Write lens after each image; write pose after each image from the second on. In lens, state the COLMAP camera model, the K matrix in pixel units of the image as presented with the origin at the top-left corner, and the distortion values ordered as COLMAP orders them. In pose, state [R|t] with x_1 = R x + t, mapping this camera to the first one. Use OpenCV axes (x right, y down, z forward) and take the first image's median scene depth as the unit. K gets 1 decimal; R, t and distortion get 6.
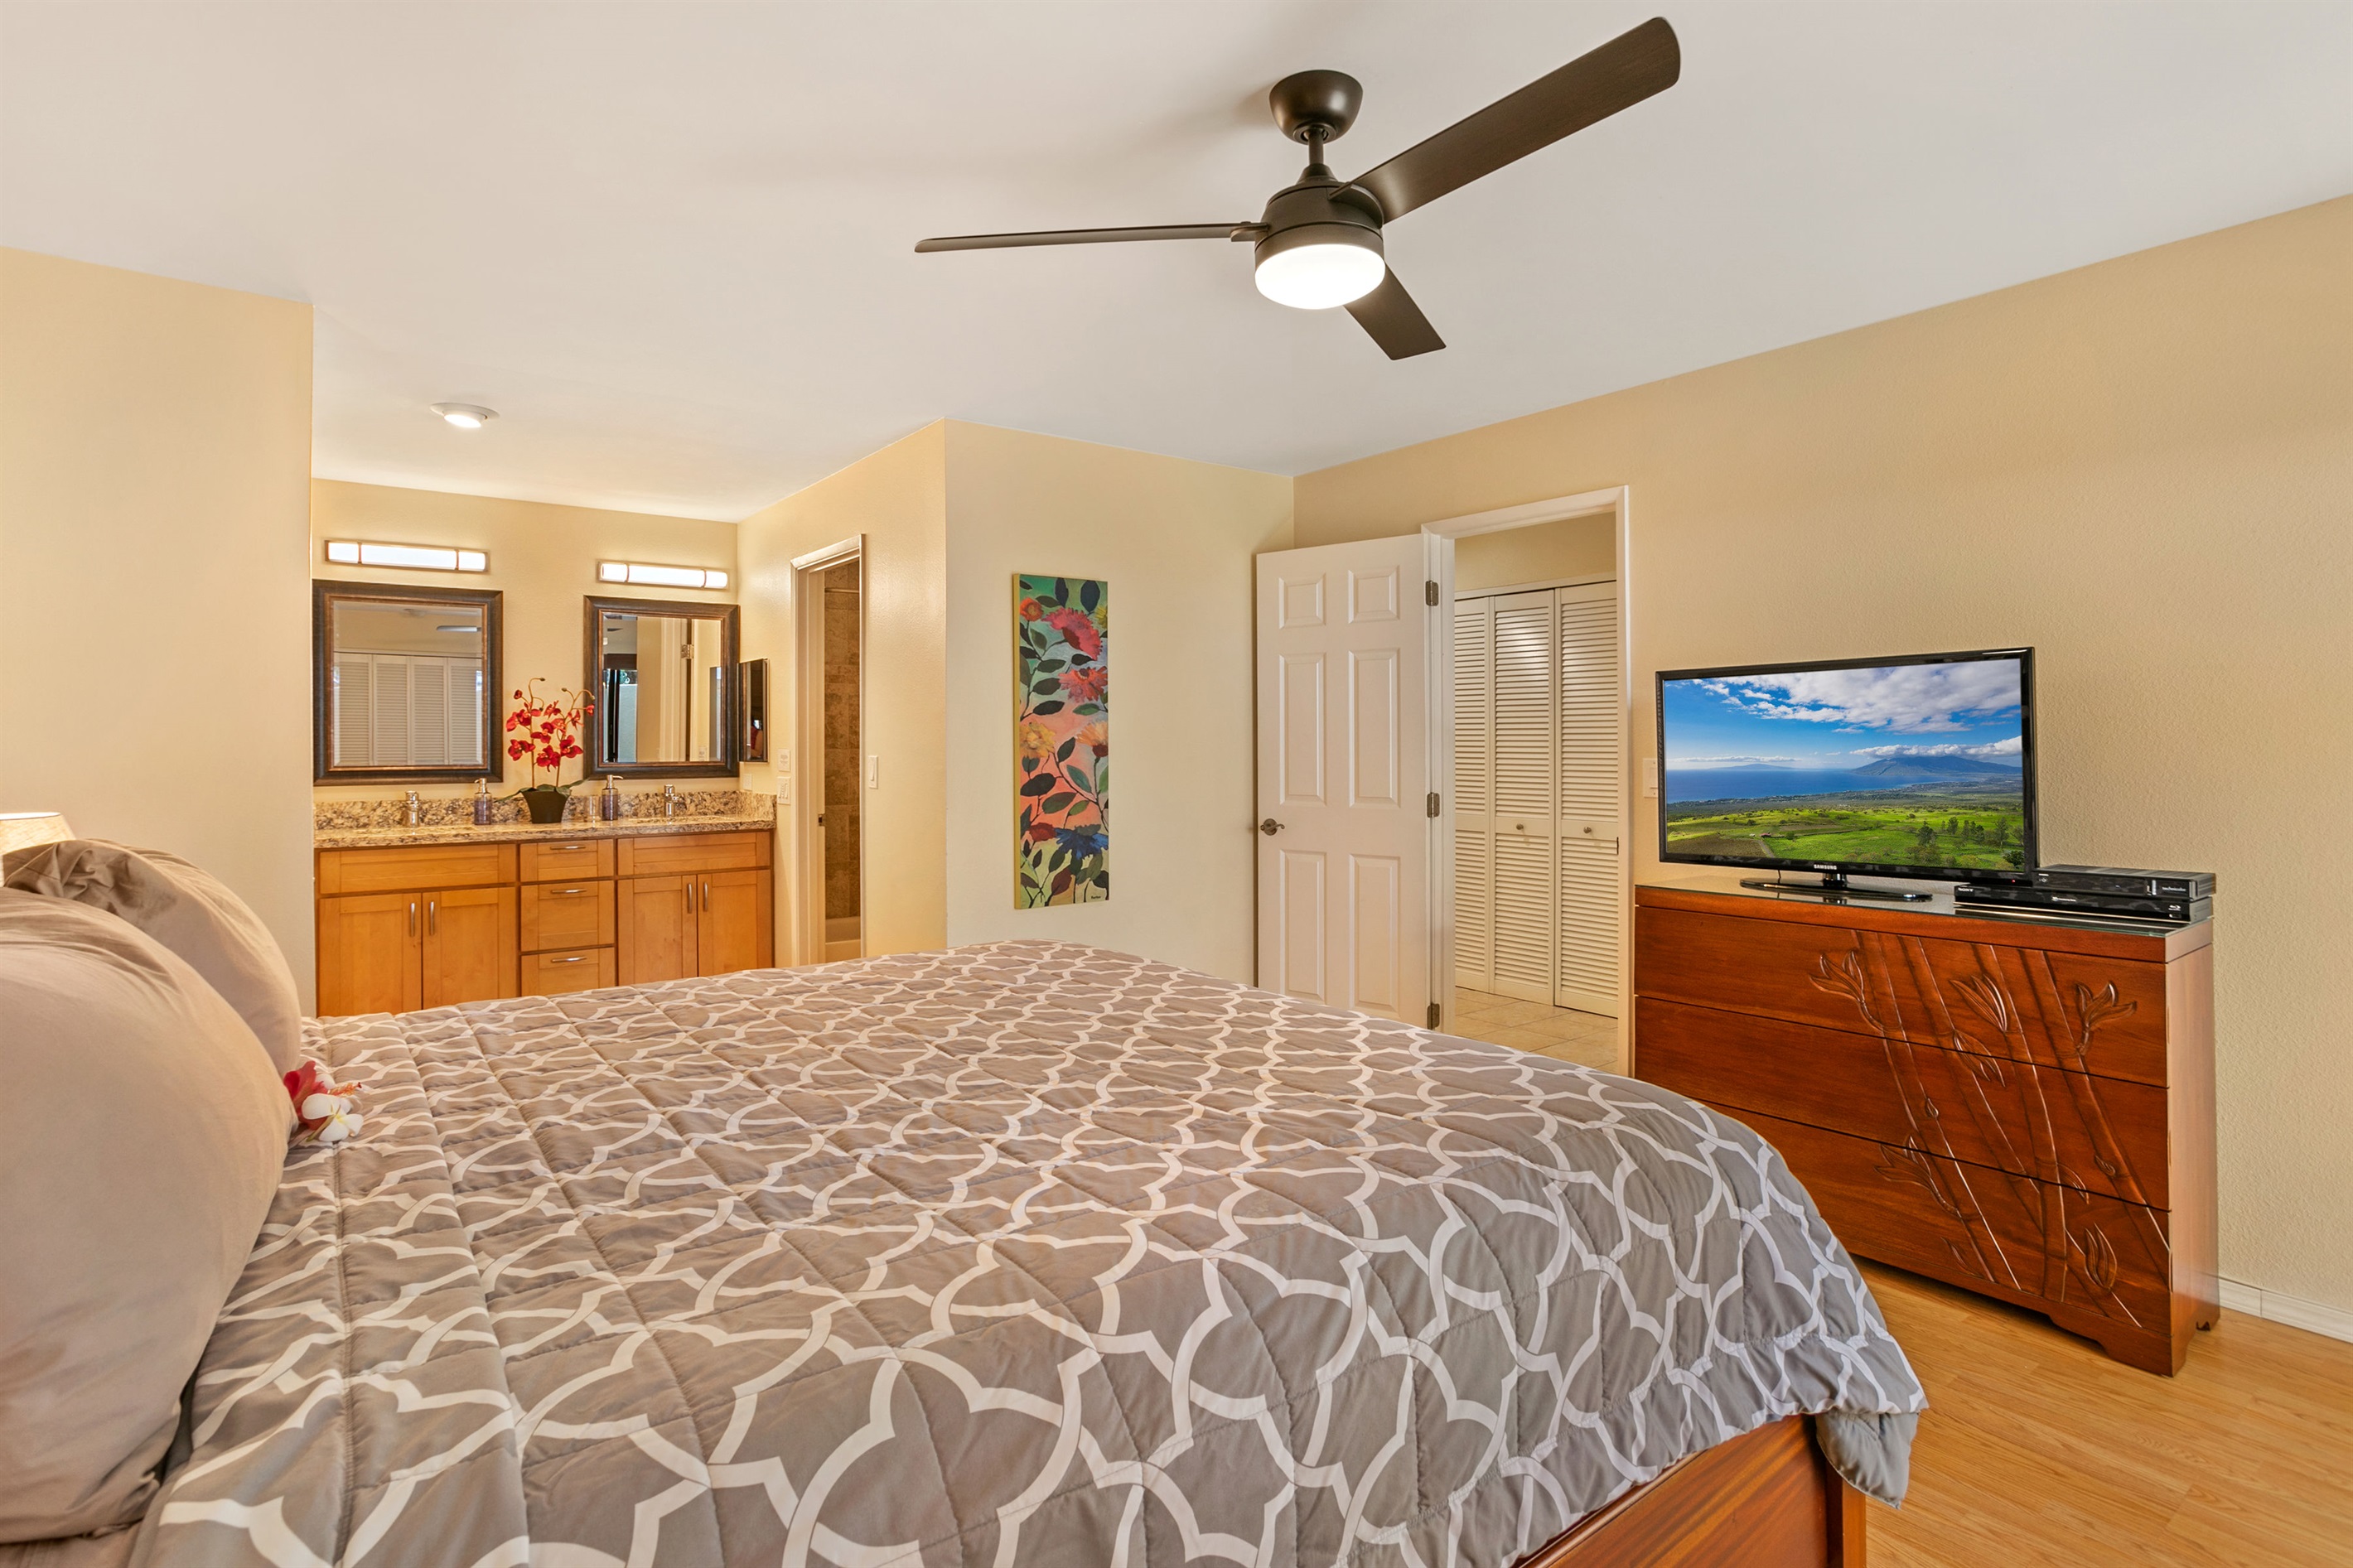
lens RADIAL K [[1147.5, 0, 1173.1], [0, 1147.5, 746.6], [0, 0, 1]] dist [-0.018146, 0.005787]
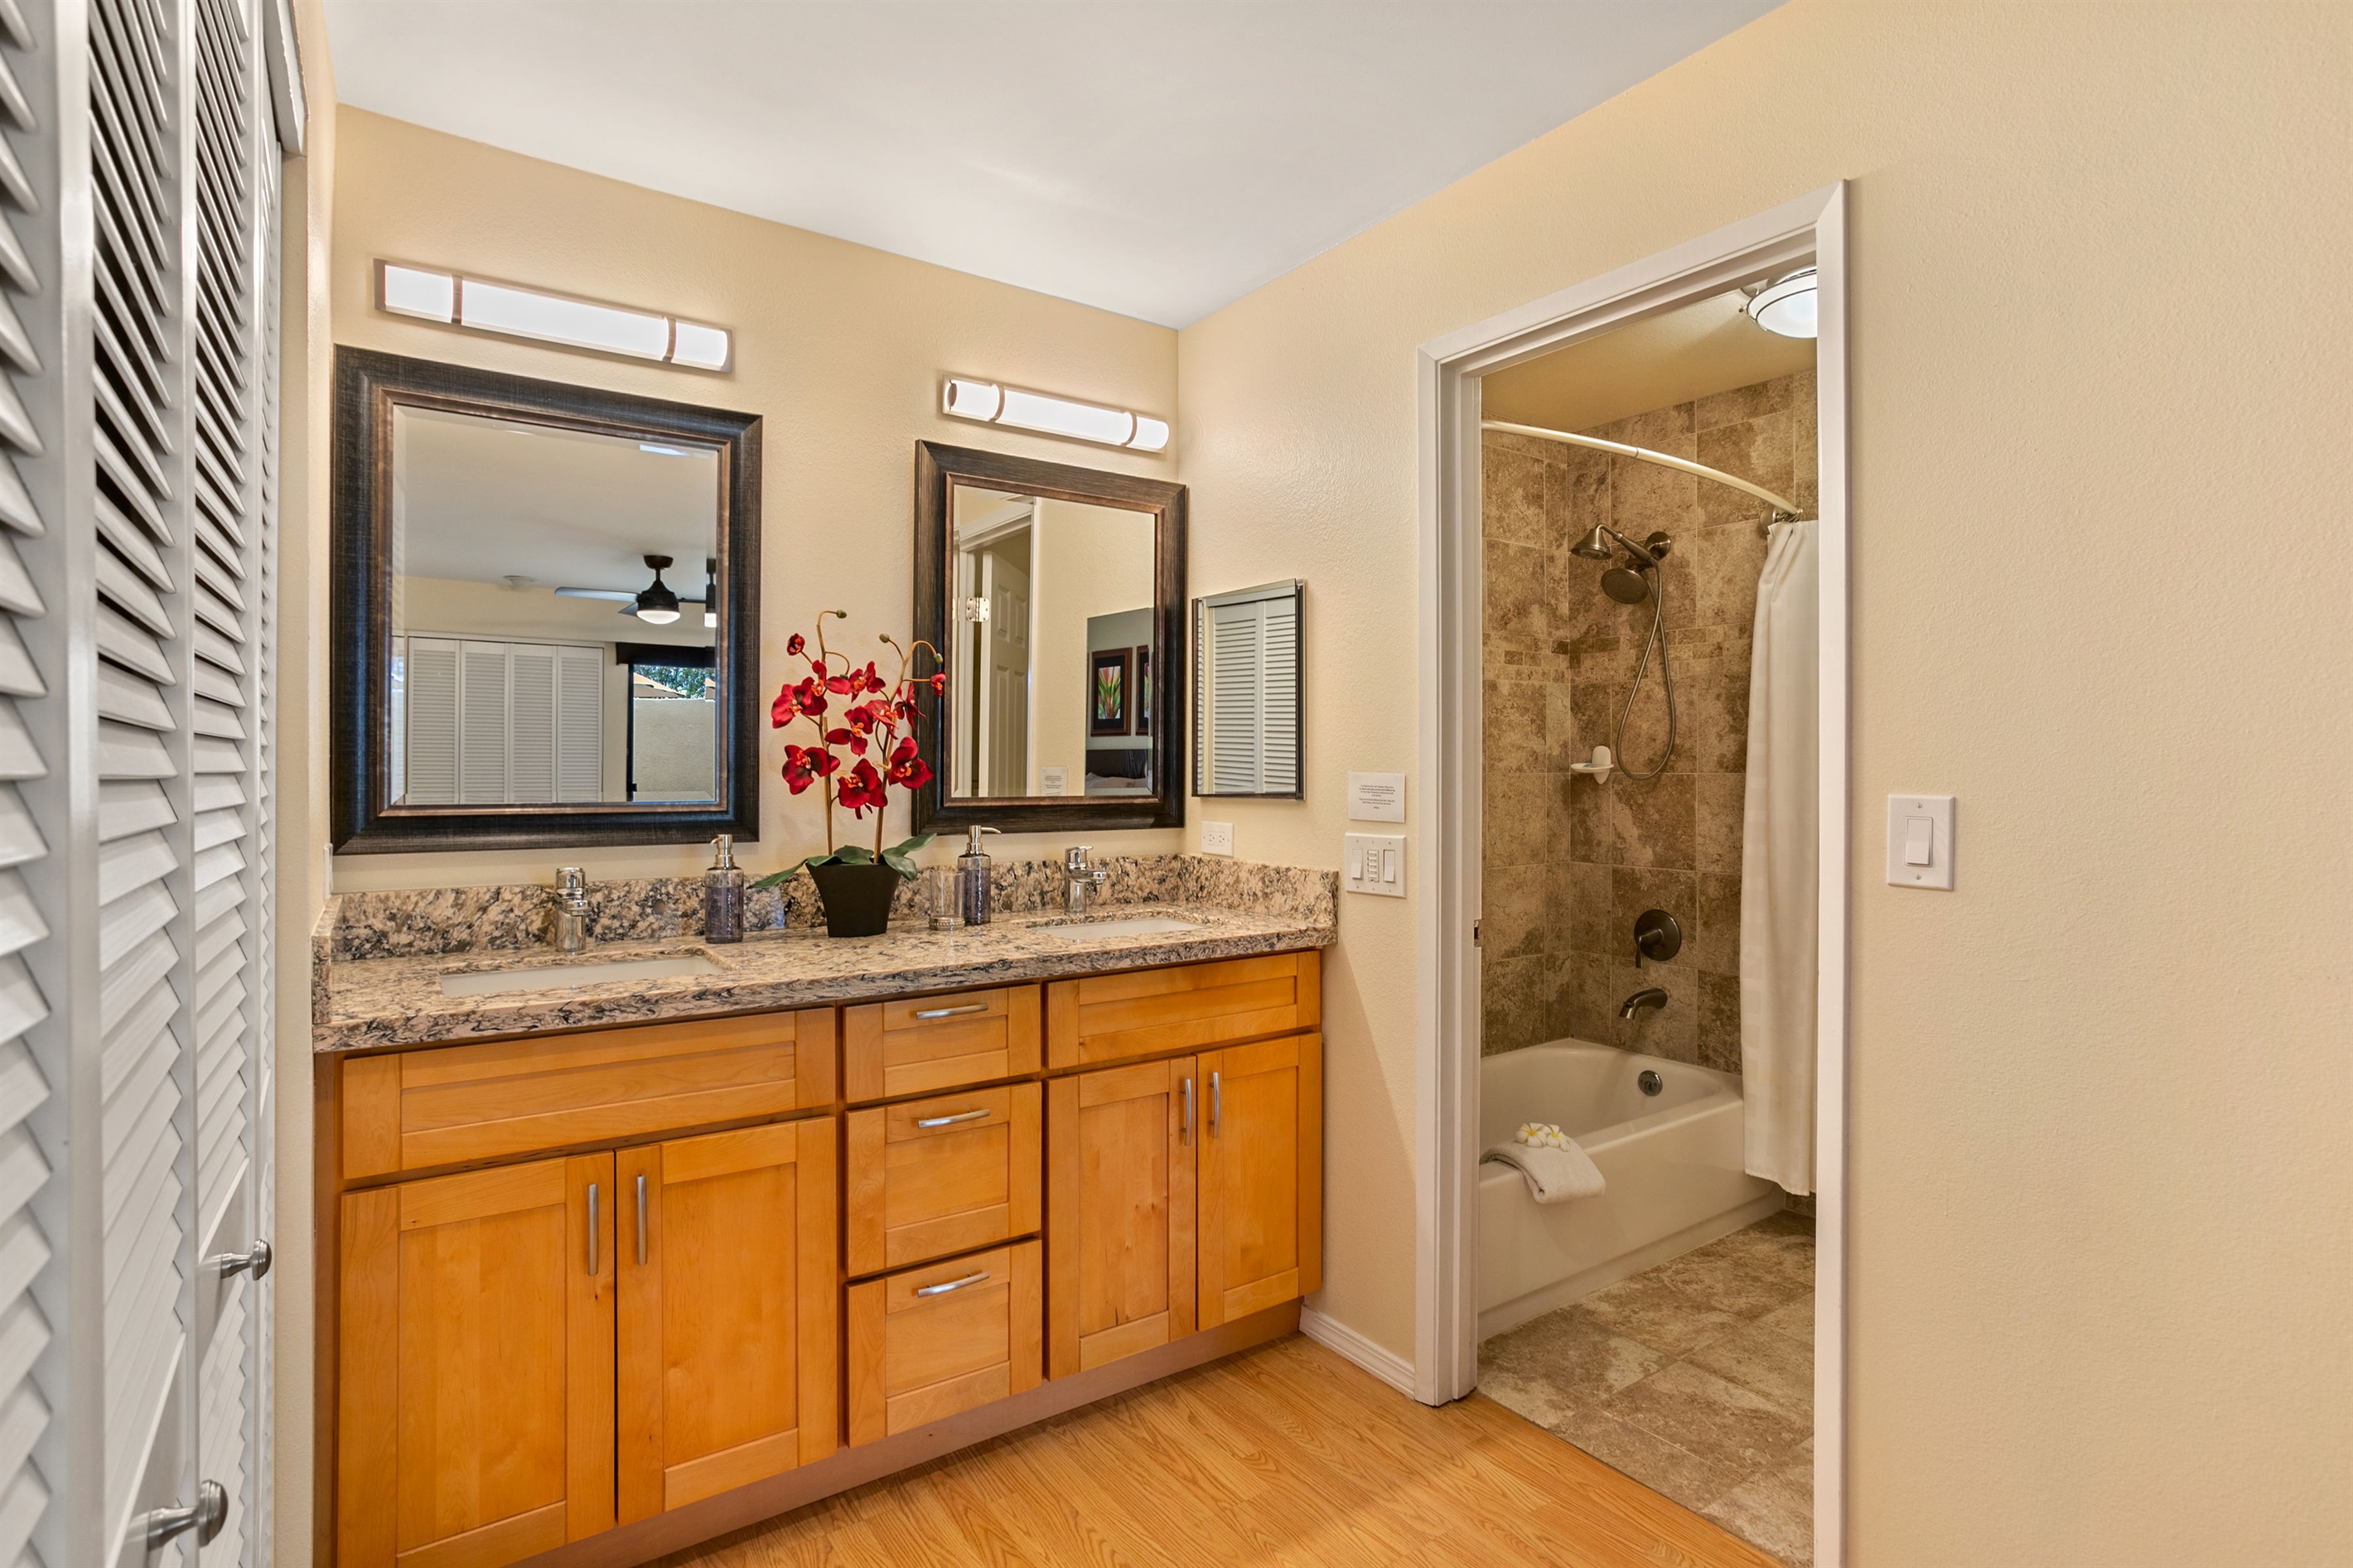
lens RADIAL K [[1147.5, 0, 1178.9], [0, 1147.5, 772.0], [0, 0, 1]] dist [-0.018146, 0.005787]
pose [[0.999033, 0.006779, -0.043431, -0.406304], [-0.006899, 0.999973, -0.002627, 0.004092], [0.043412, 0.002924, 0.999053, 0.561770]]
